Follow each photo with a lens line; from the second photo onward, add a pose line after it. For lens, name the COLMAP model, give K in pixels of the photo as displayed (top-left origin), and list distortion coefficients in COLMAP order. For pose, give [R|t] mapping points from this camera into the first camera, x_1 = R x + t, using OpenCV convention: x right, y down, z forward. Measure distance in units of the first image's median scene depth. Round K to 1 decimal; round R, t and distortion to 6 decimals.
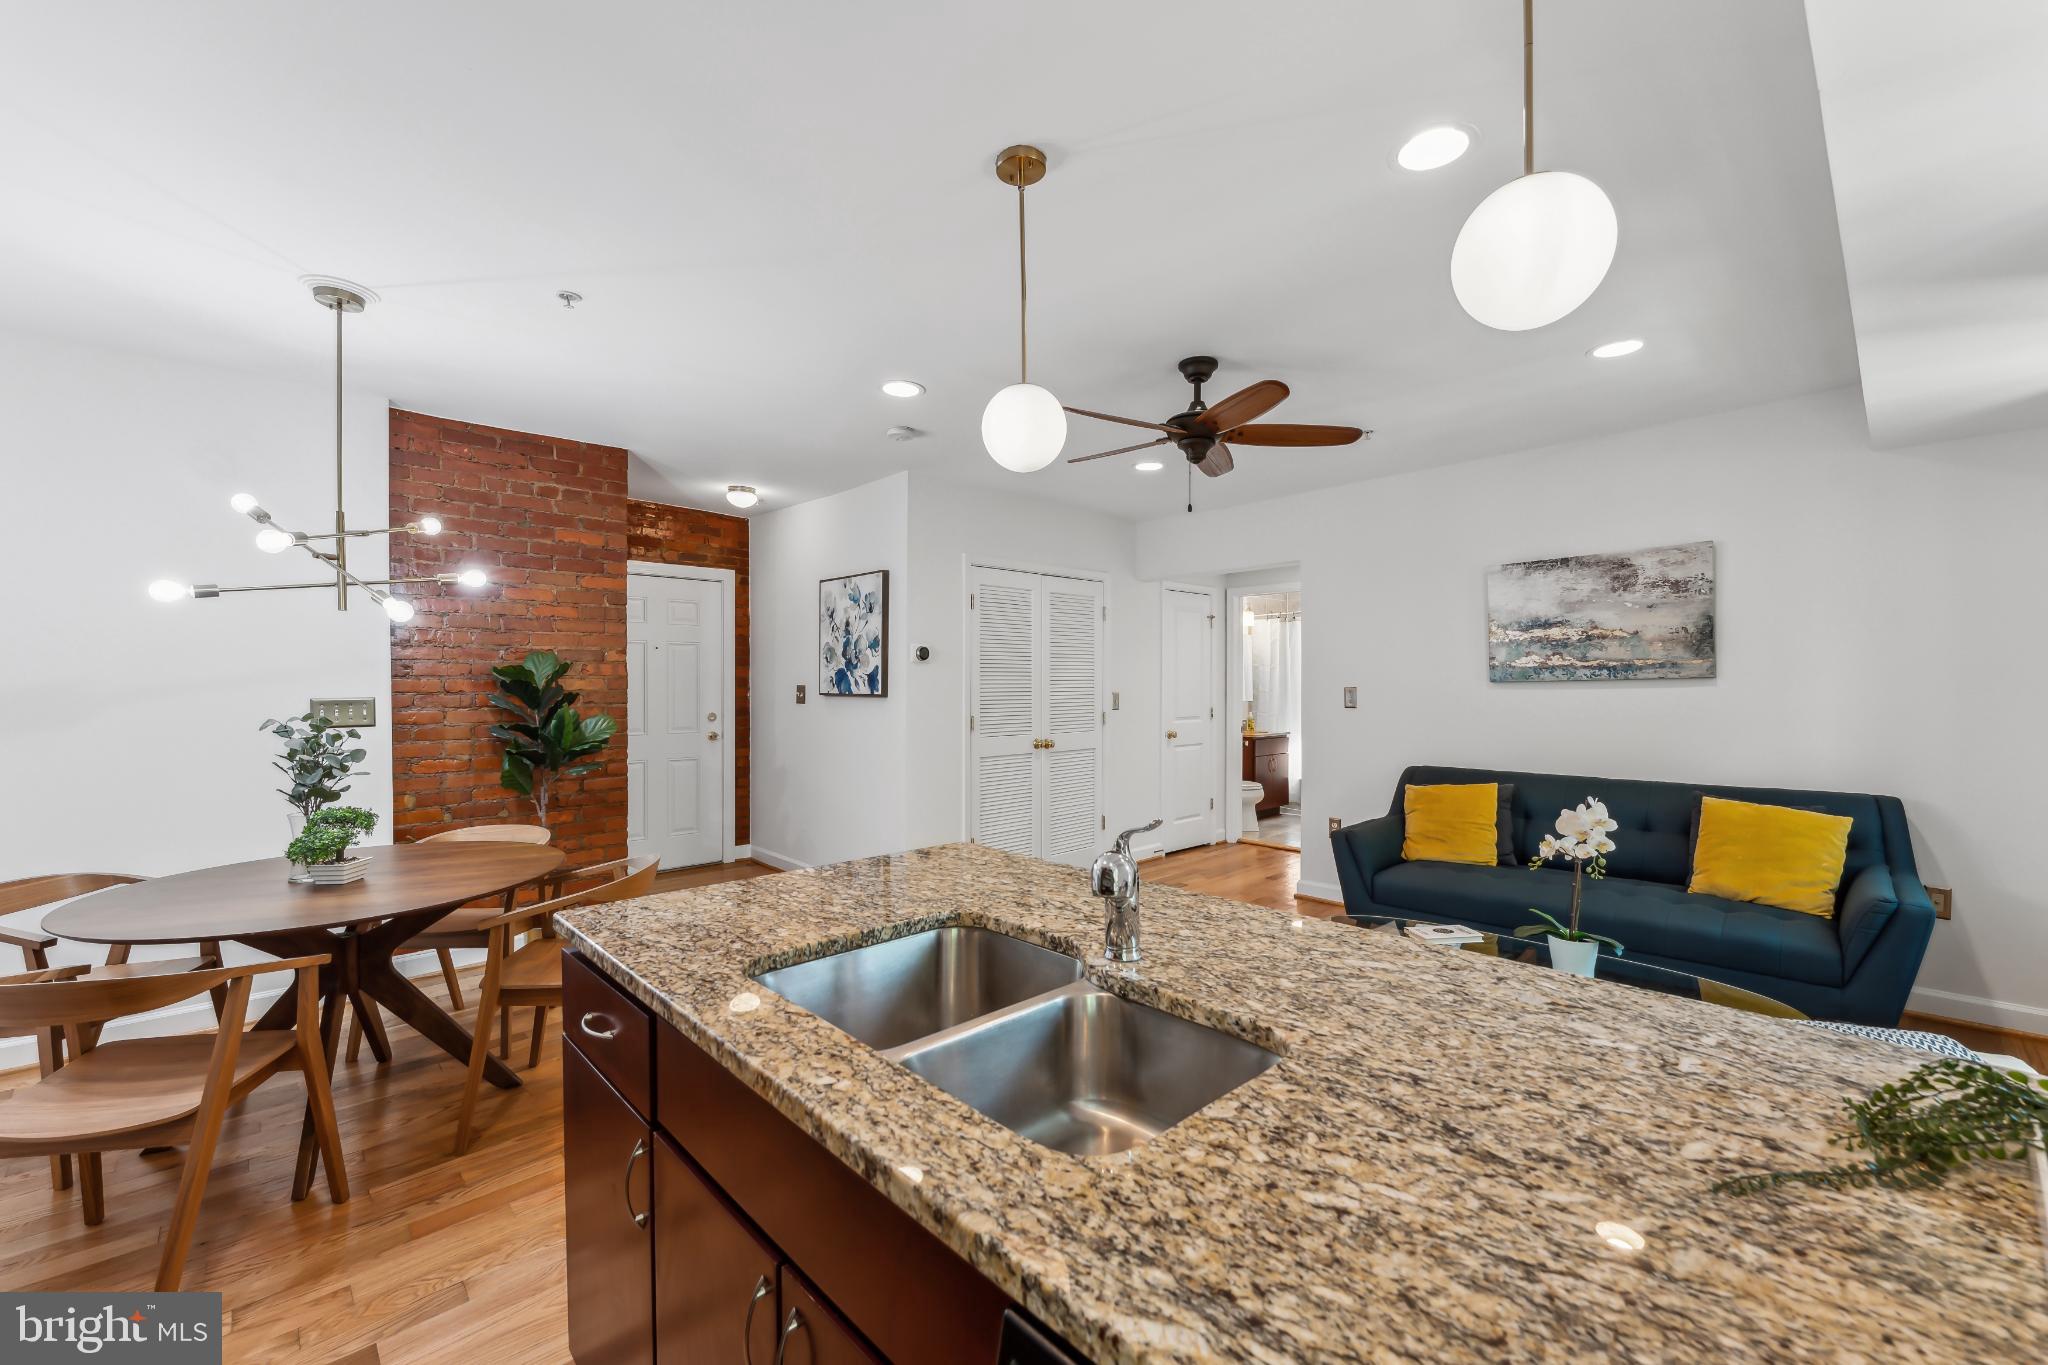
lens RADIAL K [[829.0, 0, 1025.6], [0, 829.0, 686.2], [0, 0, 1]] dist [0.000273, -0.000019]
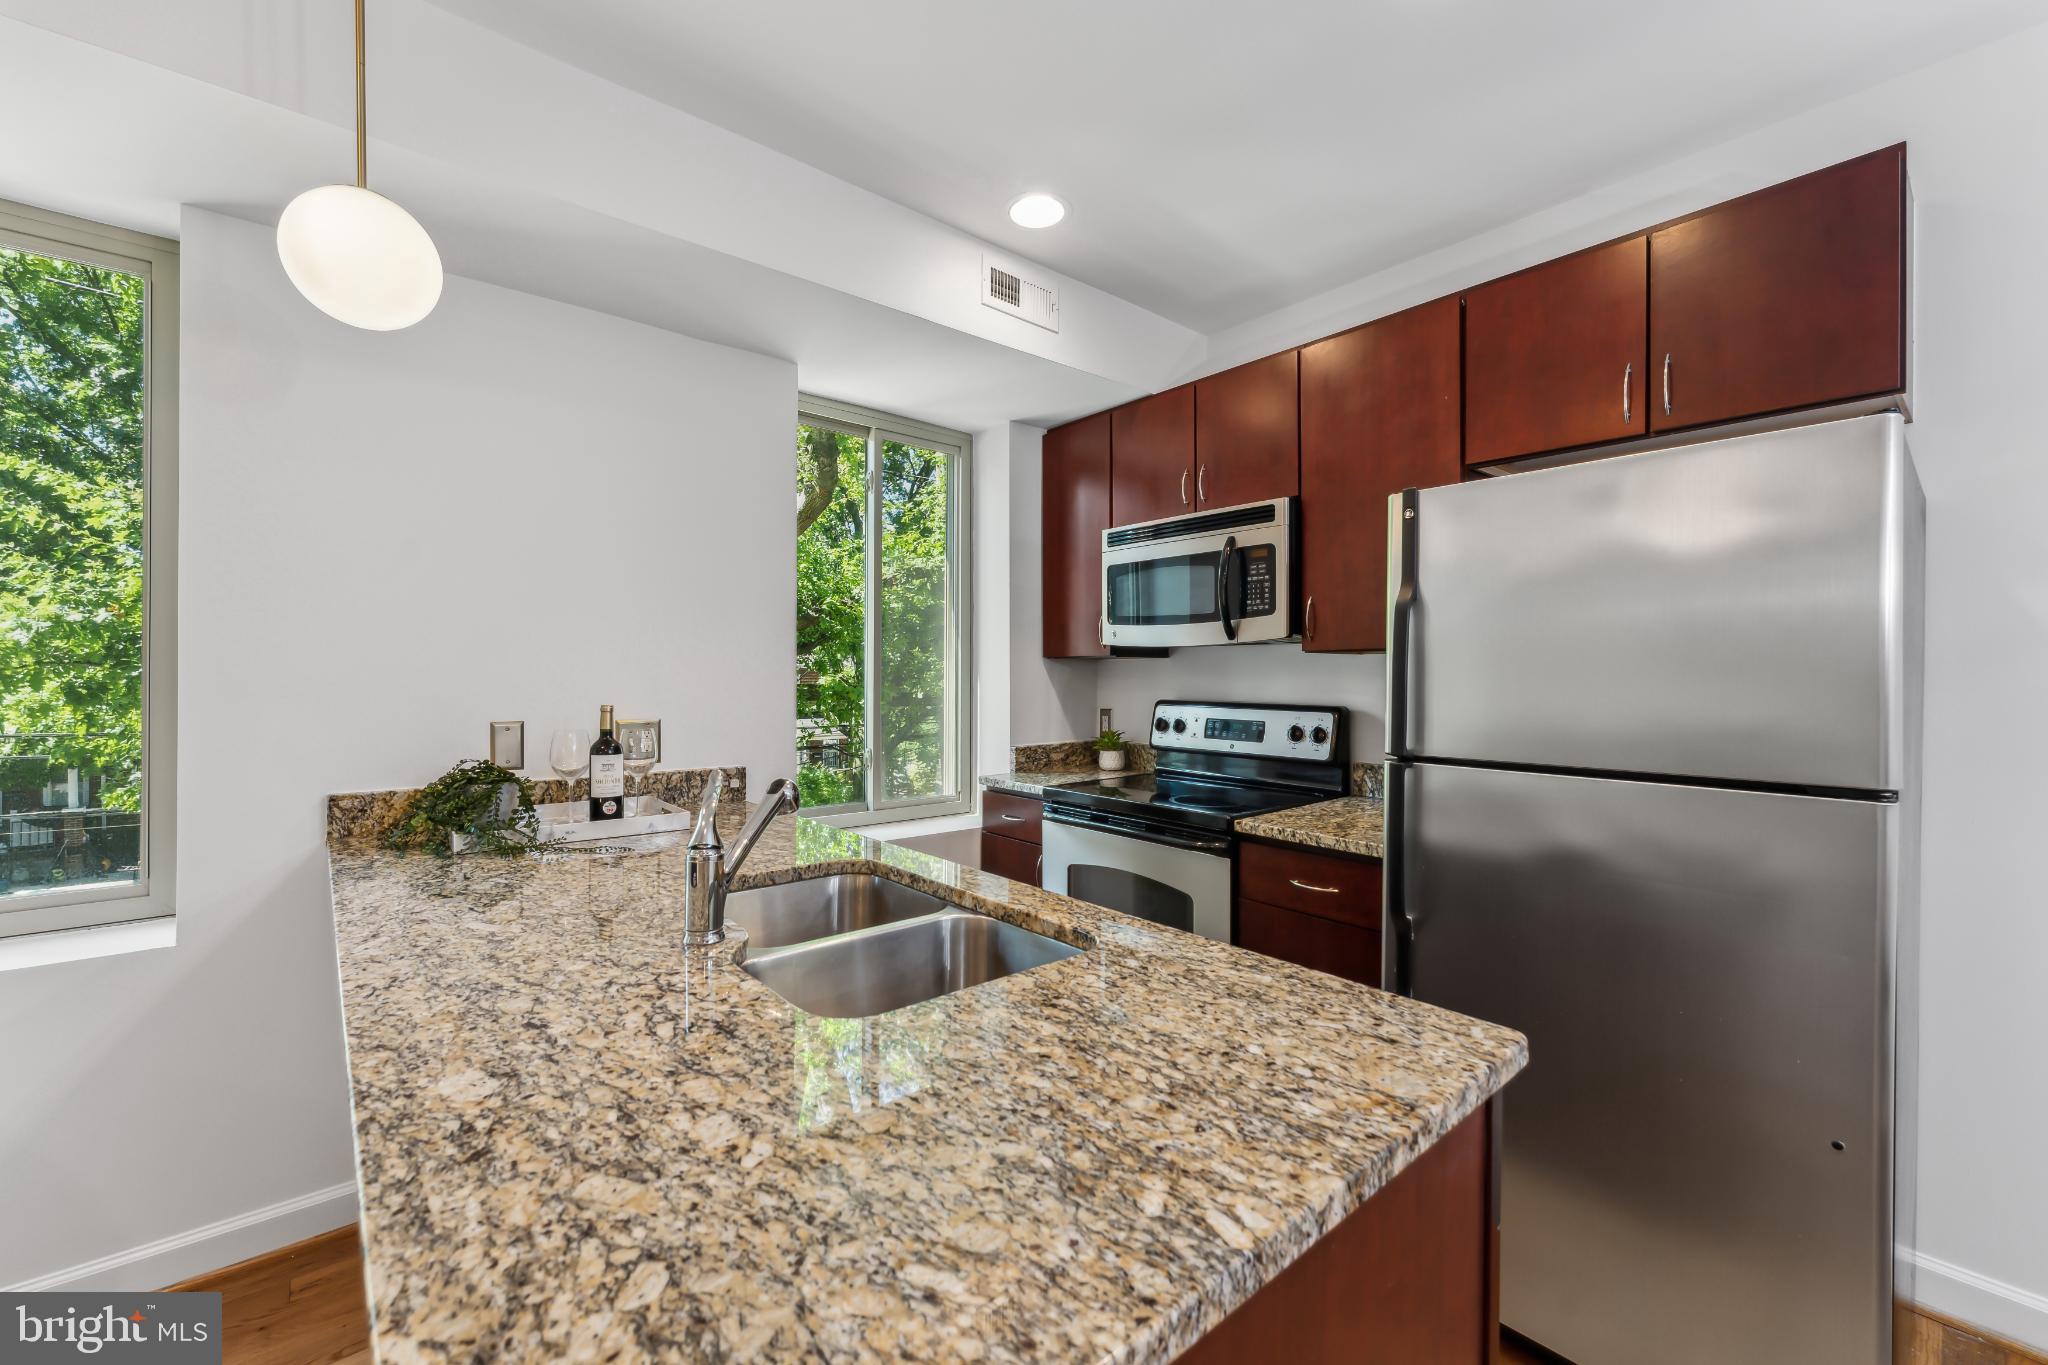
lens RADIAL K [[829.3, 0, 1024.0], [0, 829.3, 677.6], [0, 0, 1]] dist [-0.000039, -0.000064]
pose [[-0.998911, 0.001345, 0.046626, -0.095470], [0.001645, 0.999978, 0.006411, 0.006786], [-0.046617, 0.006481, -0.998892, 0.630307]]
